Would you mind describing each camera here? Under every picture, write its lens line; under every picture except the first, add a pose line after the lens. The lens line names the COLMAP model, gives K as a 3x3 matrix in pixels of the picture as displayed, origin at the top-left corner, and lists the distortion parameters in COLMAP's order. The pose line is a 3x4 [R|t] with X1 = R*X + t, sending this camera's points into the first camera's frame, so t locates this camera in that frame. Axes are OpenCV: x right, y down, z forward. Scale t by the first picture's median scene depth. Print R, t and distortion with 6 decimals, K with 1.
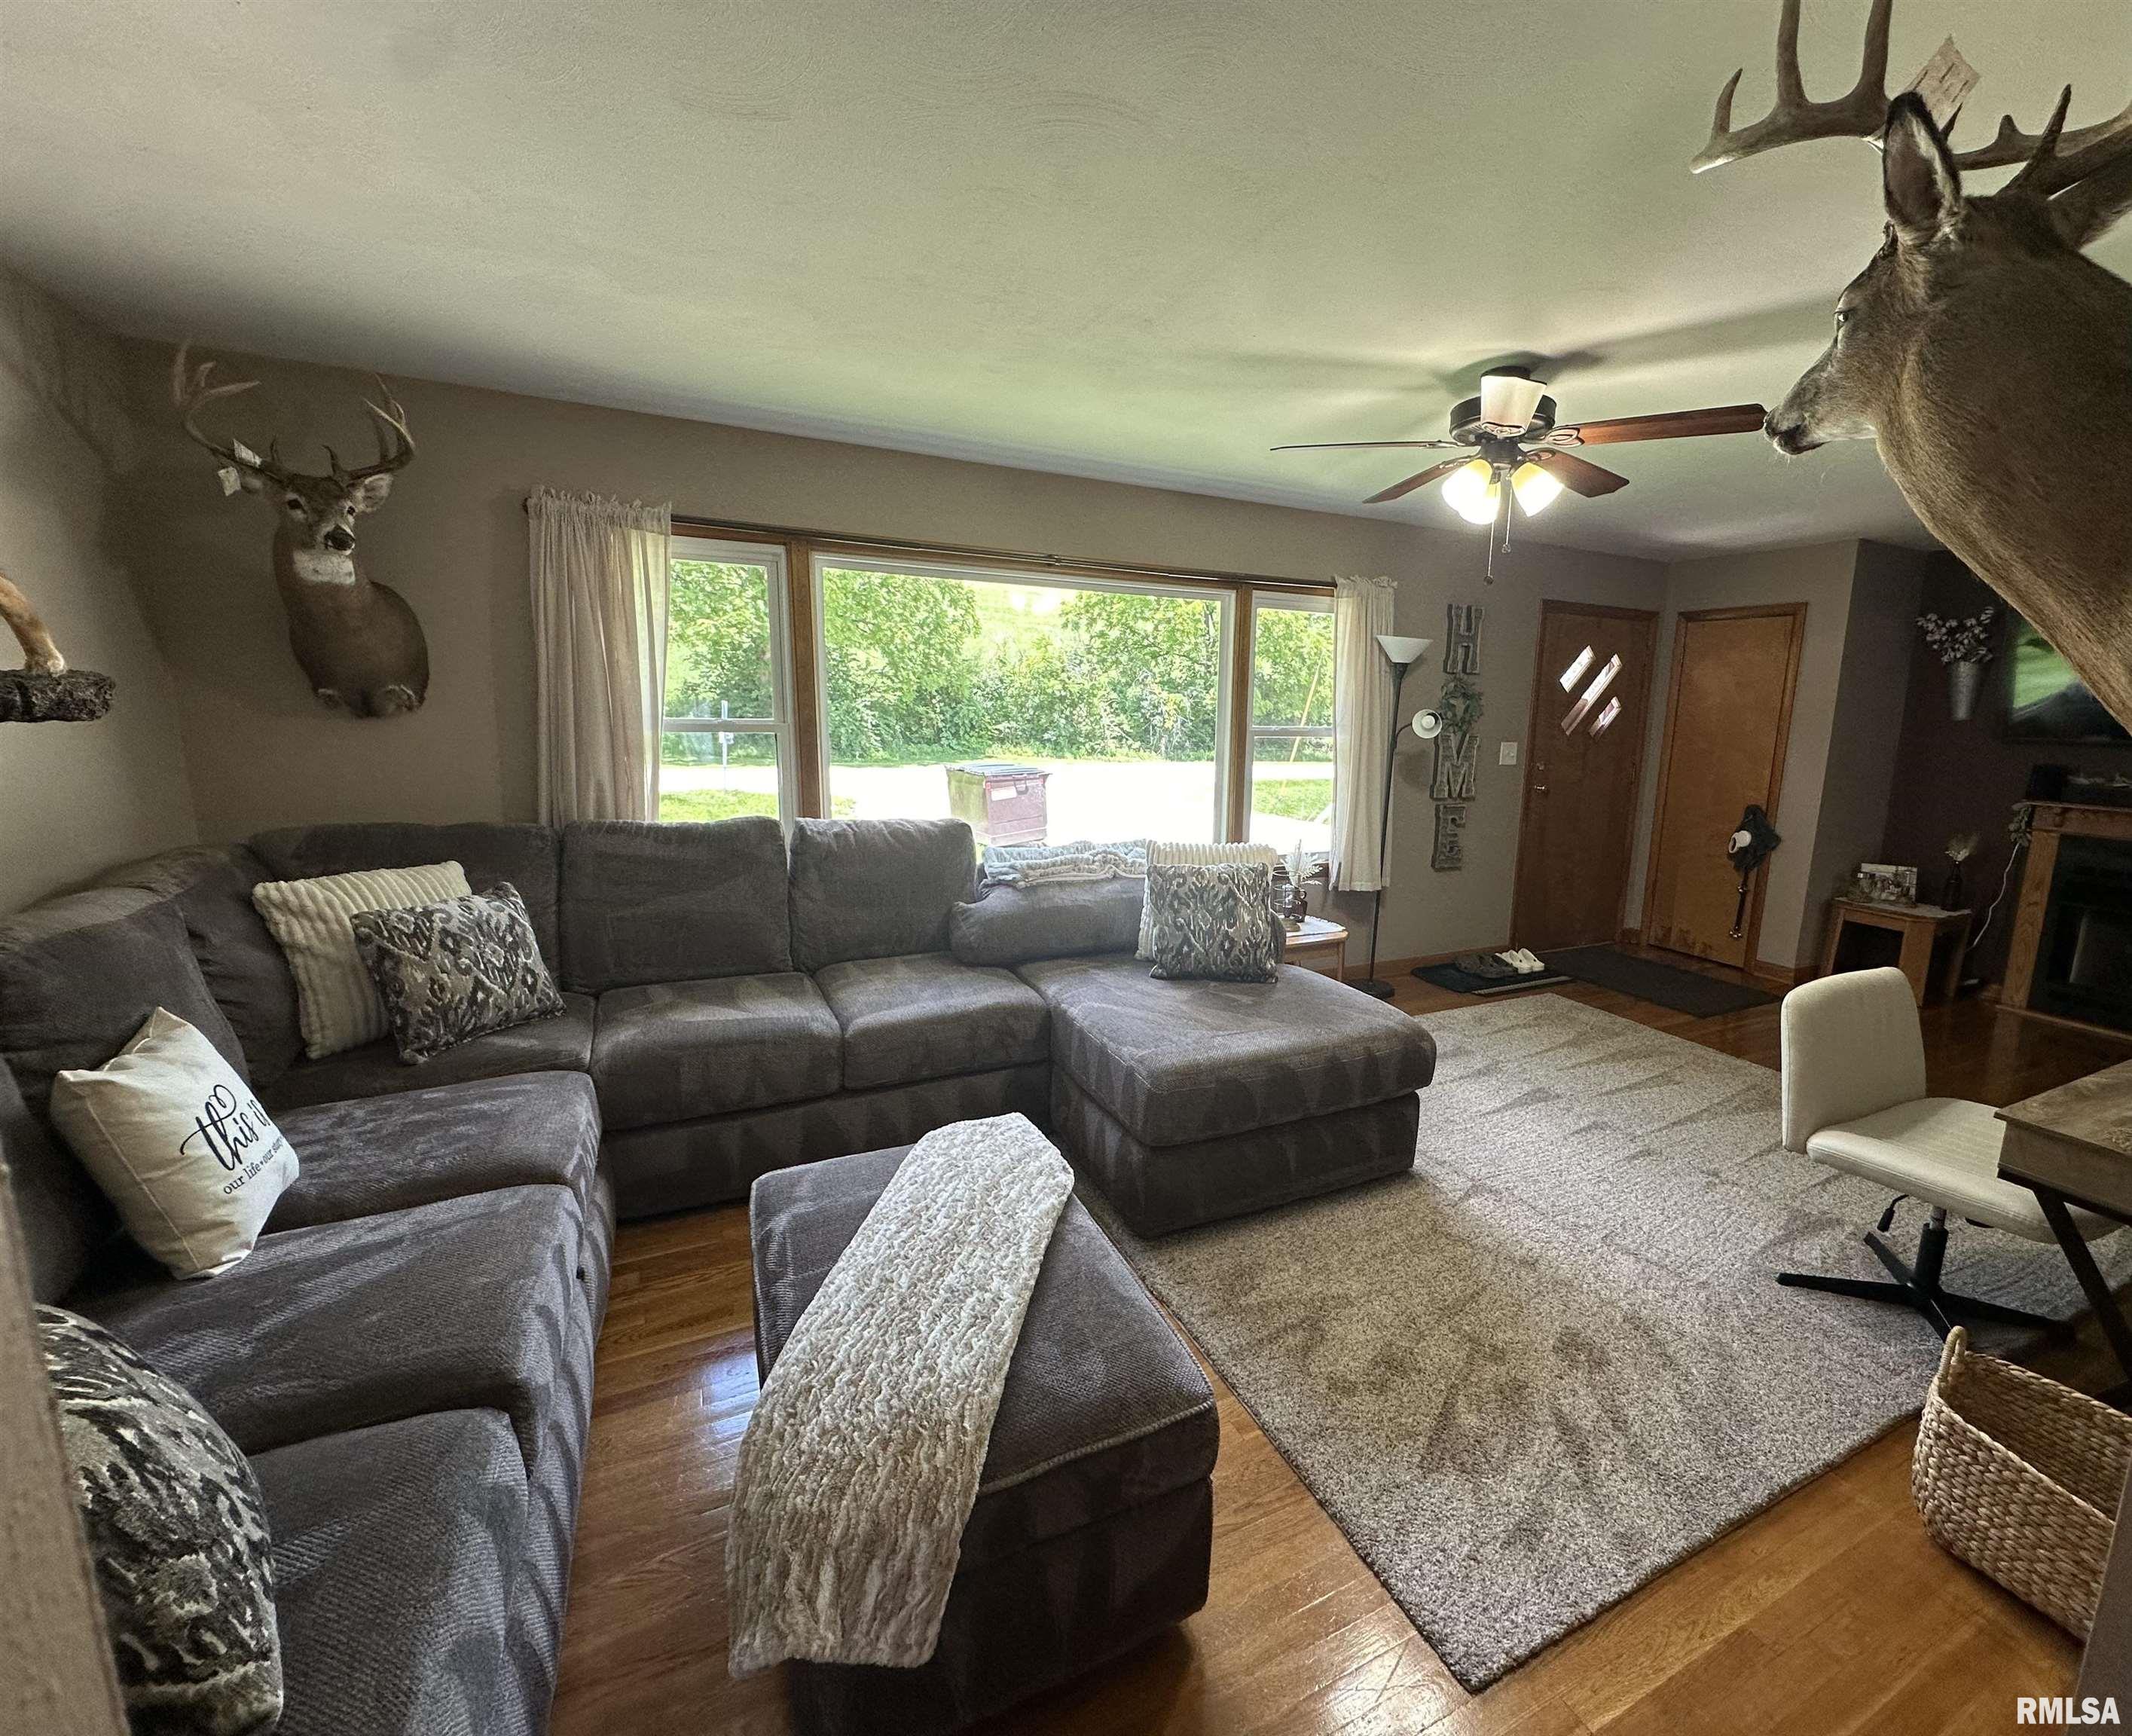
lens RADIAL K [[921.4, 0, 1152.8], [0, 921.4, 868.6], [0, 0, 1]] dist [-0.003577, -0.000377]
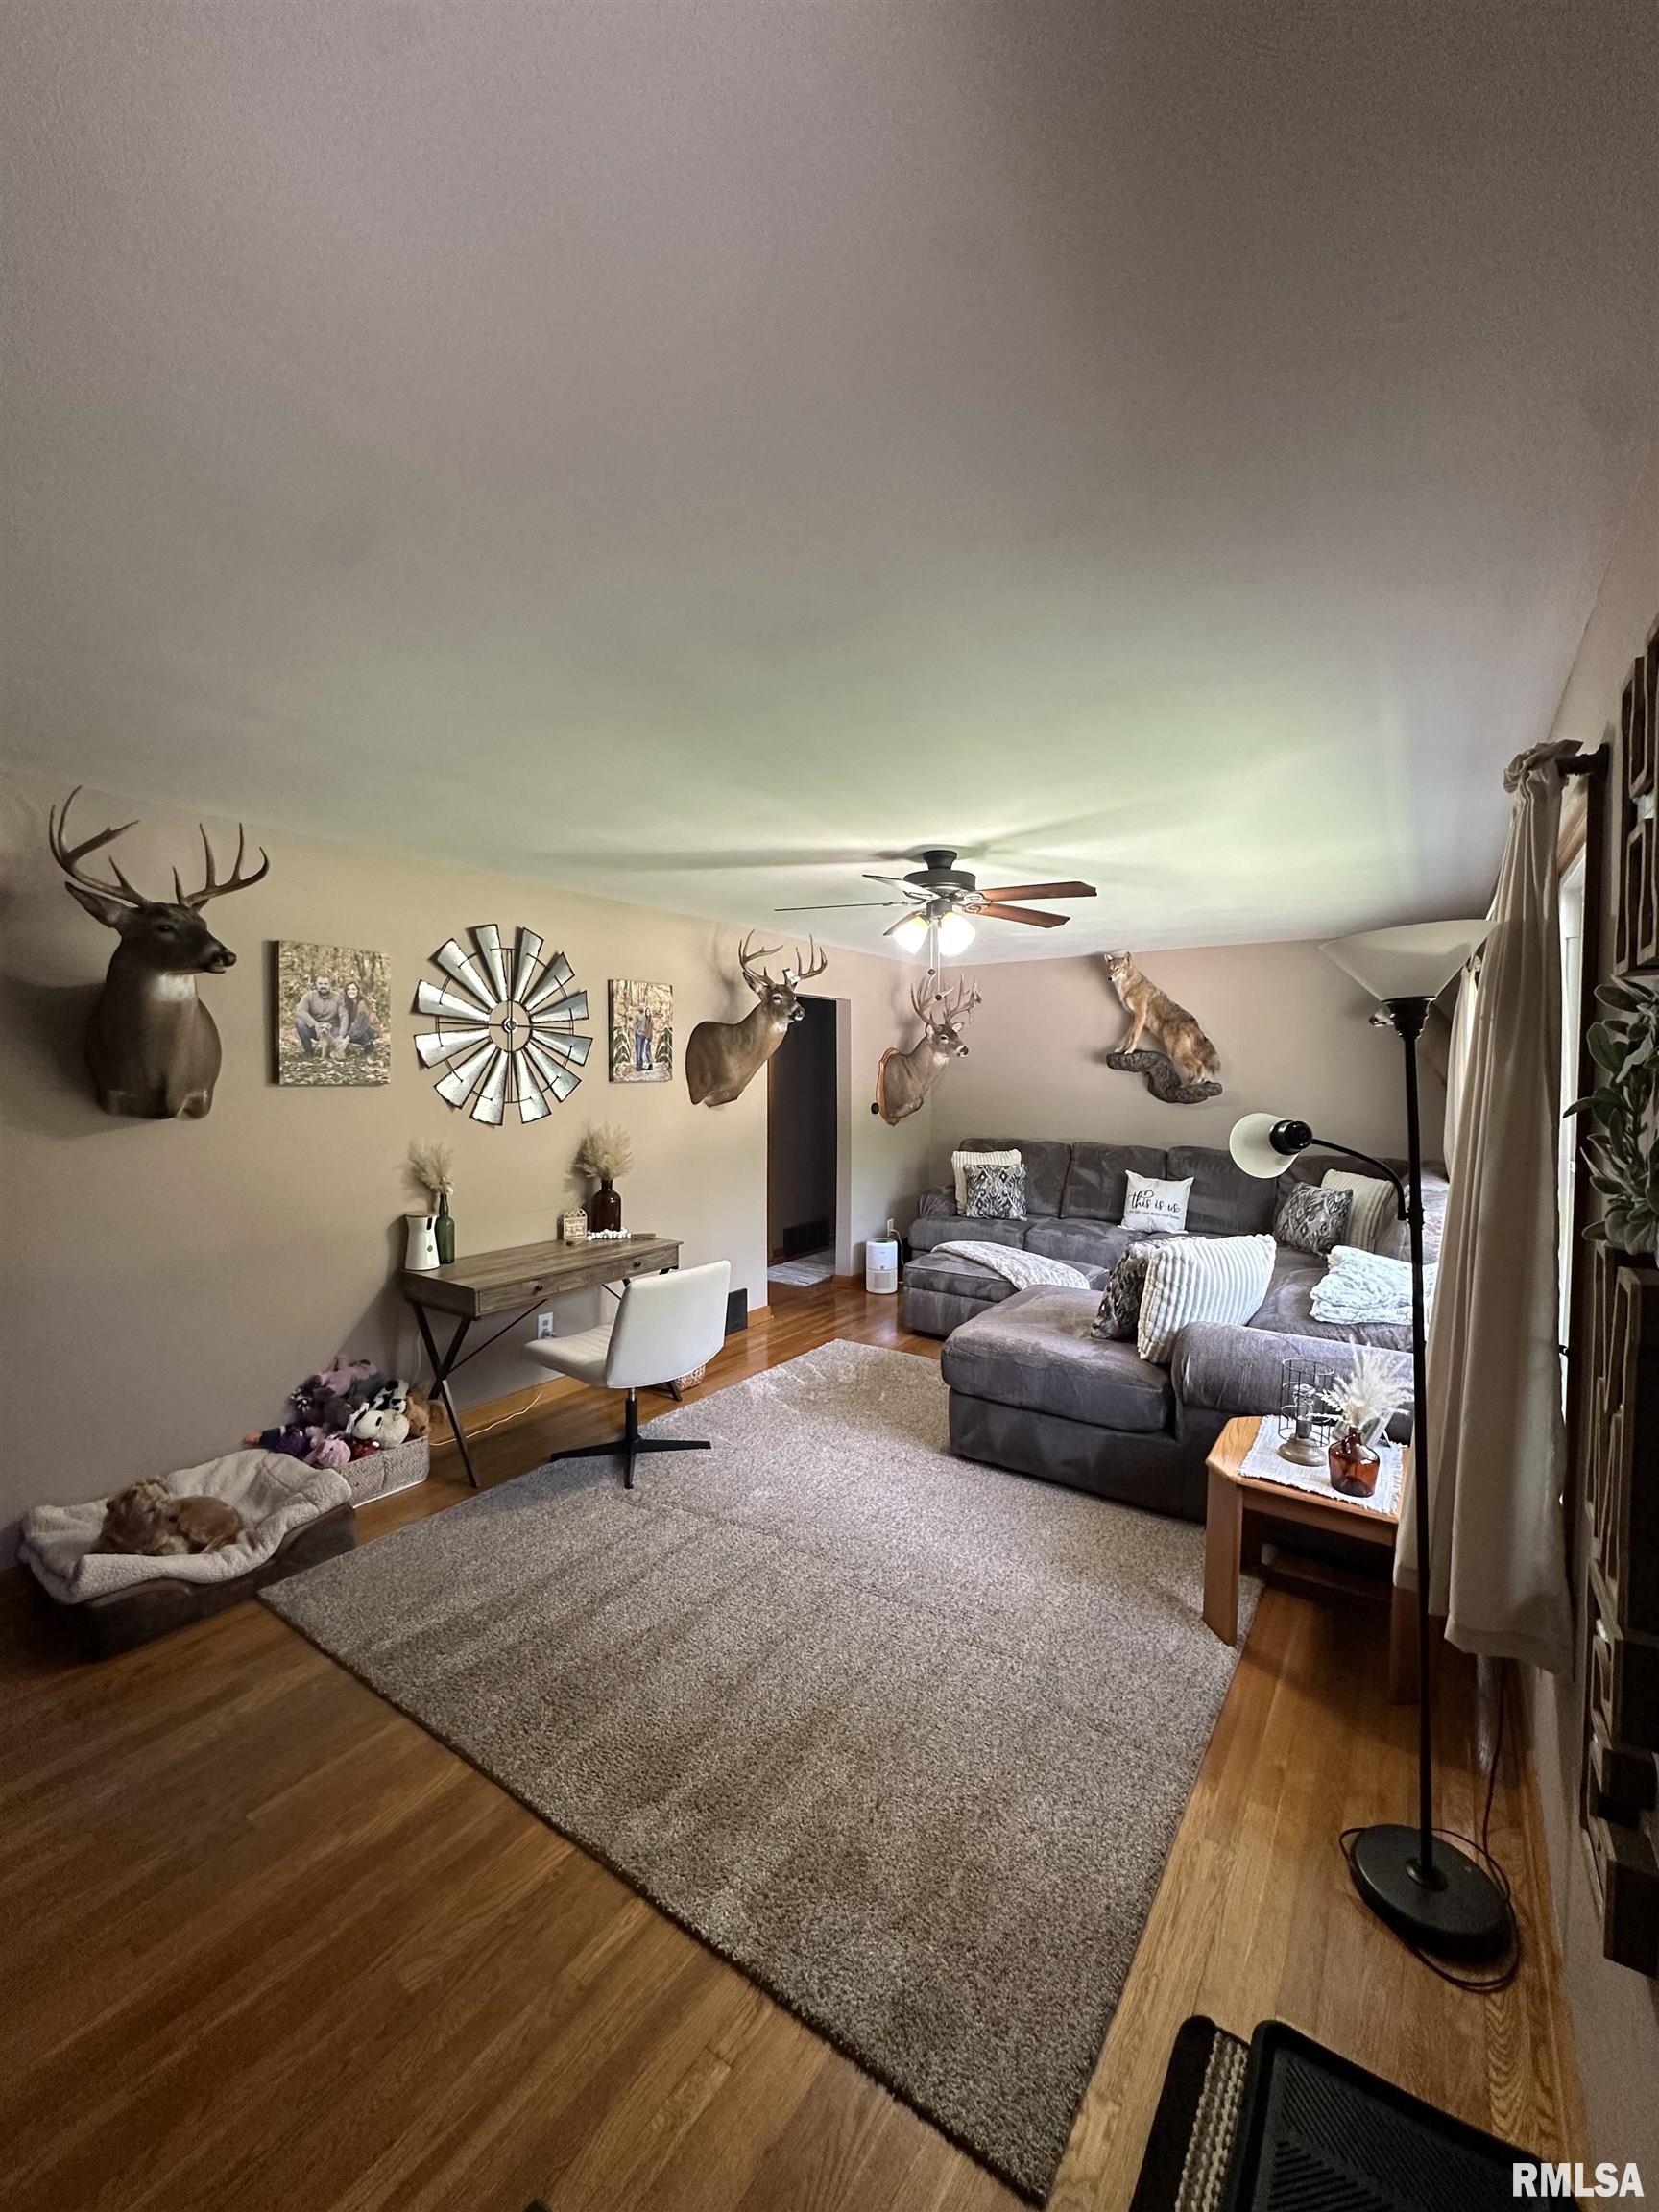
lens RADIAL K [[880.9, 0, 826.2], [0, 880.9, 1105.9], [0, 0, 1]] dist [-0.001290, -0.000137]
pose [[-0.881141, -0.006990, -0.472802, 0.950562], [-0.108018, 0.976428, 0.186872, -0.326717], [0.460351, 0.215731, -0.861126, 1.773132]]
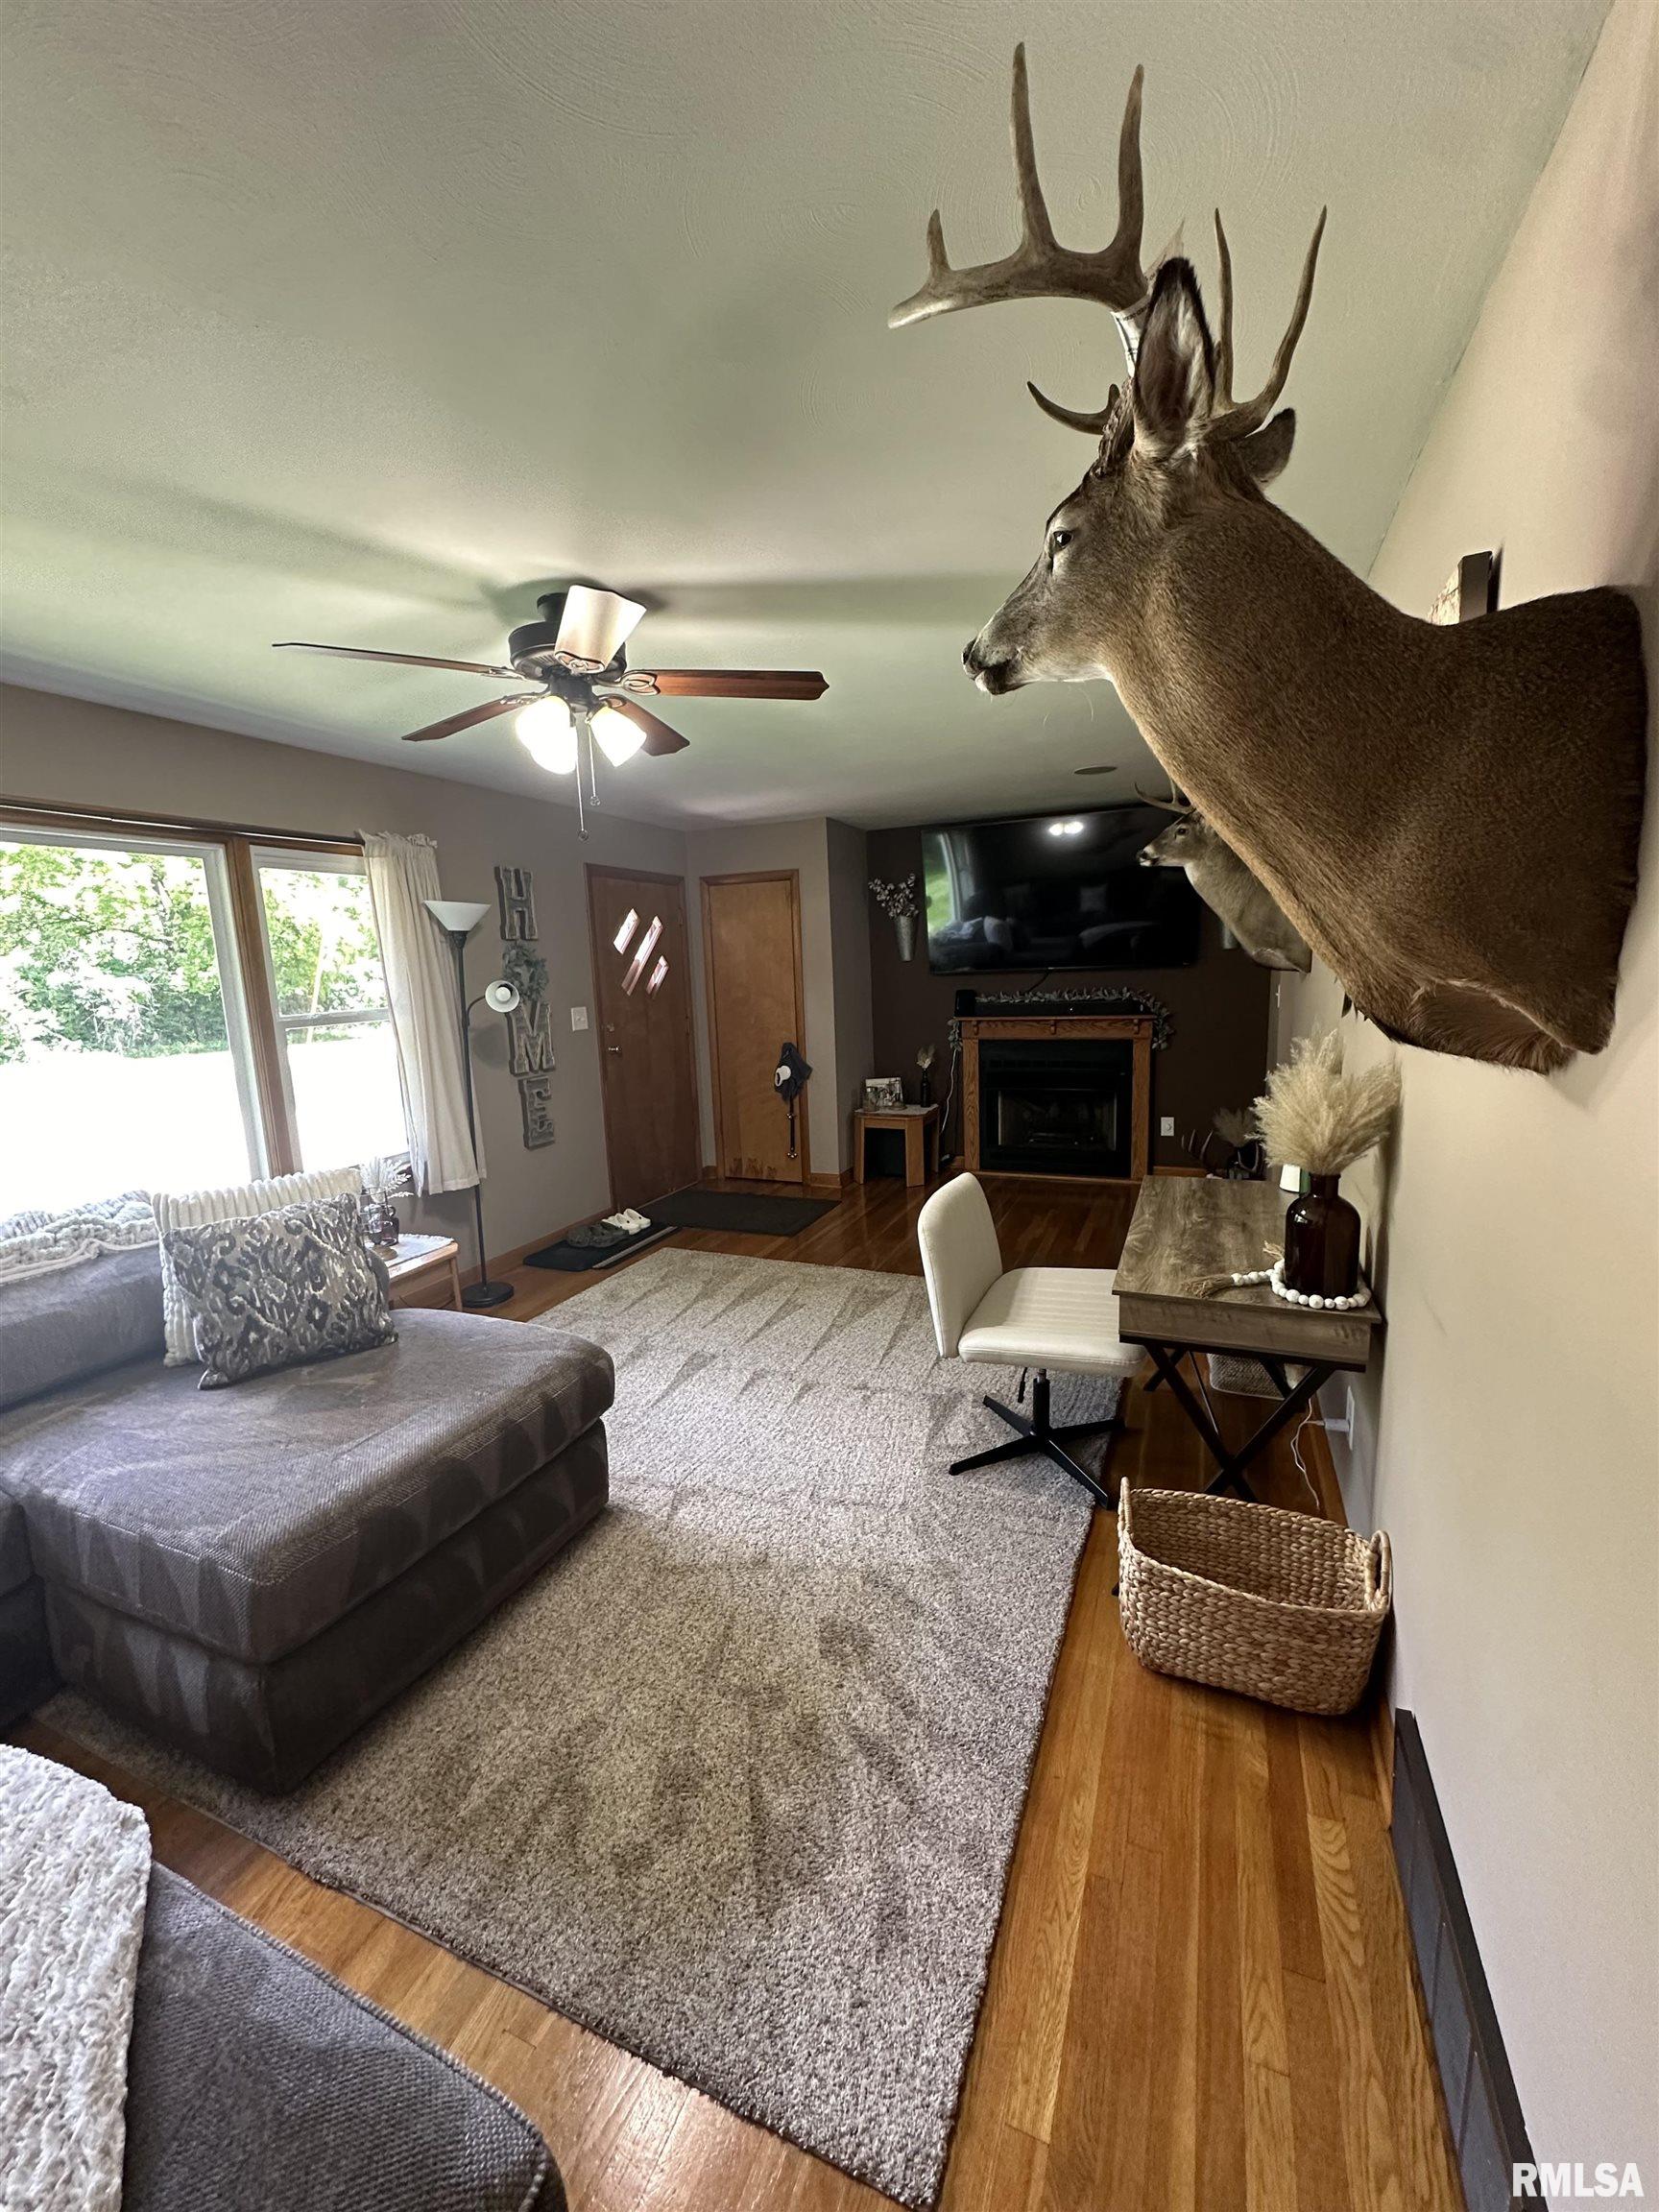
lens RADIAL K [[880.9, 0, 826.2], [0, 880.9, 1105.9], [0, 0, 1]] dist [-0.001290, -0.000137]
pose [[0.767367, -0.155008, 0.622190, -0.021503], [0.167896, 0.985059, 0.038339, -0.042431], [-0.618837, 0.075043, 0.781927, 0.180749]]
